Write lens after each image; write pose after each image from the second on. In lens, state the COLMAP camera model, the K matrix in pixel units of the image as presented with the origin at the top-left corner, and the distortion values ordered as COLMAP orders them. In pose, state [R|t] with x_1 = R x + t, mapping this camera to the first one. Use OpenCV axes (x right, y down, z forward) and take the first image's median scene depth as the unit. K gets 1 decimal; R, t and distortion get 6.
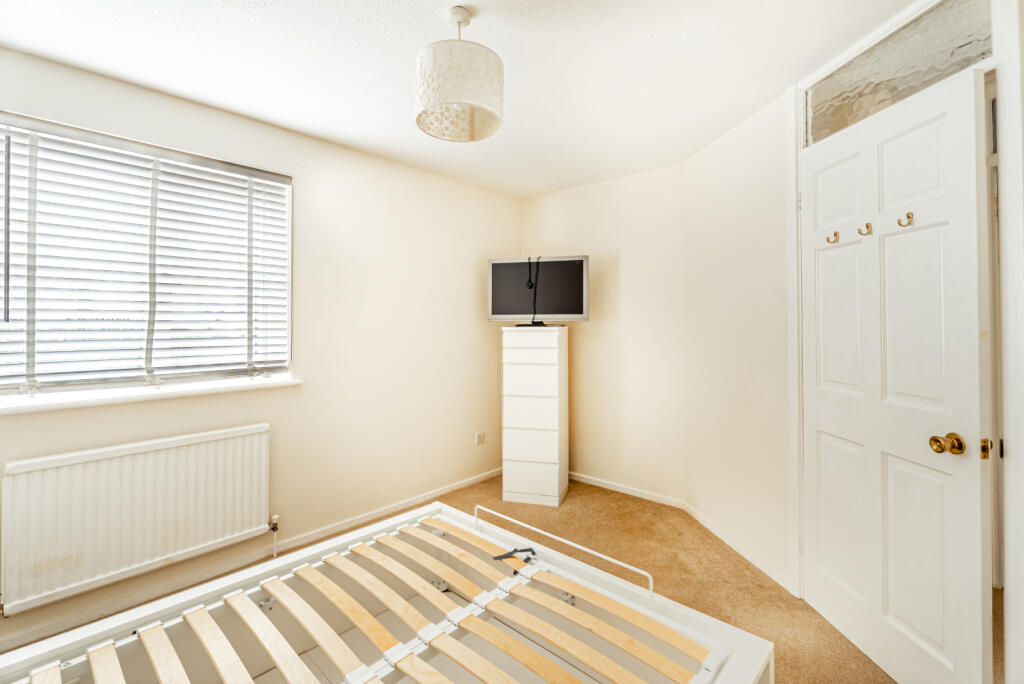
lens RADIAL K [[454.3, 0, 509.3], [0, 454.3, 325.6], [0, 0, 1]] dist [-0.001935, 0.000329]
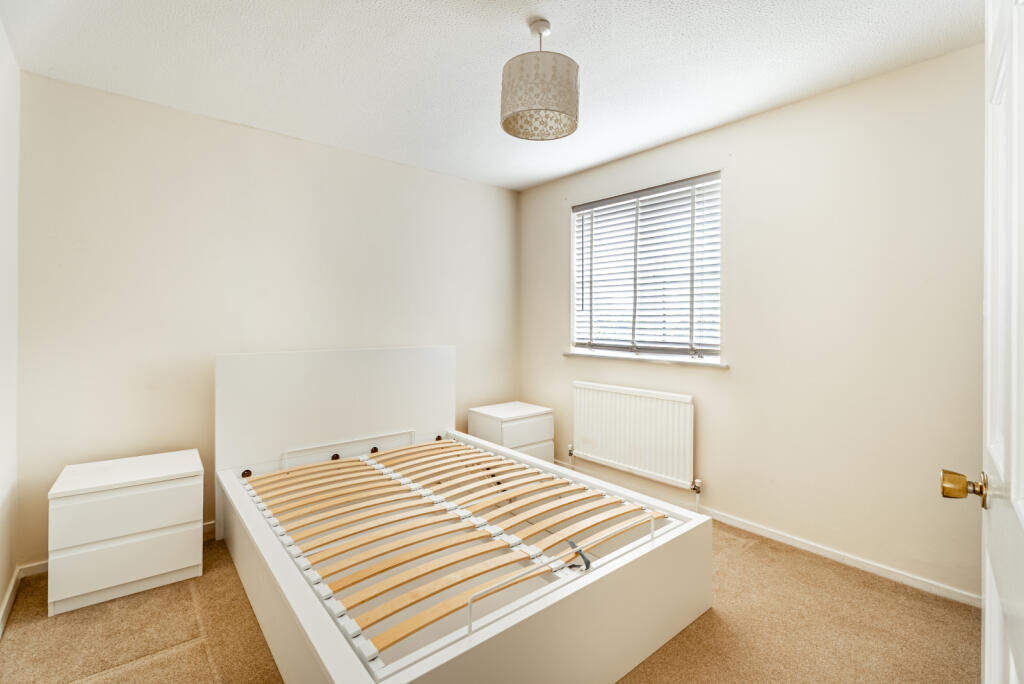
lens RADIAL K [[454.3, 0, 509.3], [0, 454.3, 325.6], [0, 0, 1]] dist [-0.001935, 0.000329]
pose [[-0.120389, 0.032312, -0.992201, 0.694633], [0.006664, 0.999474, 0.031741, -0.006894], [0.992704, -0.002790, -0.120541, 0.706580]]
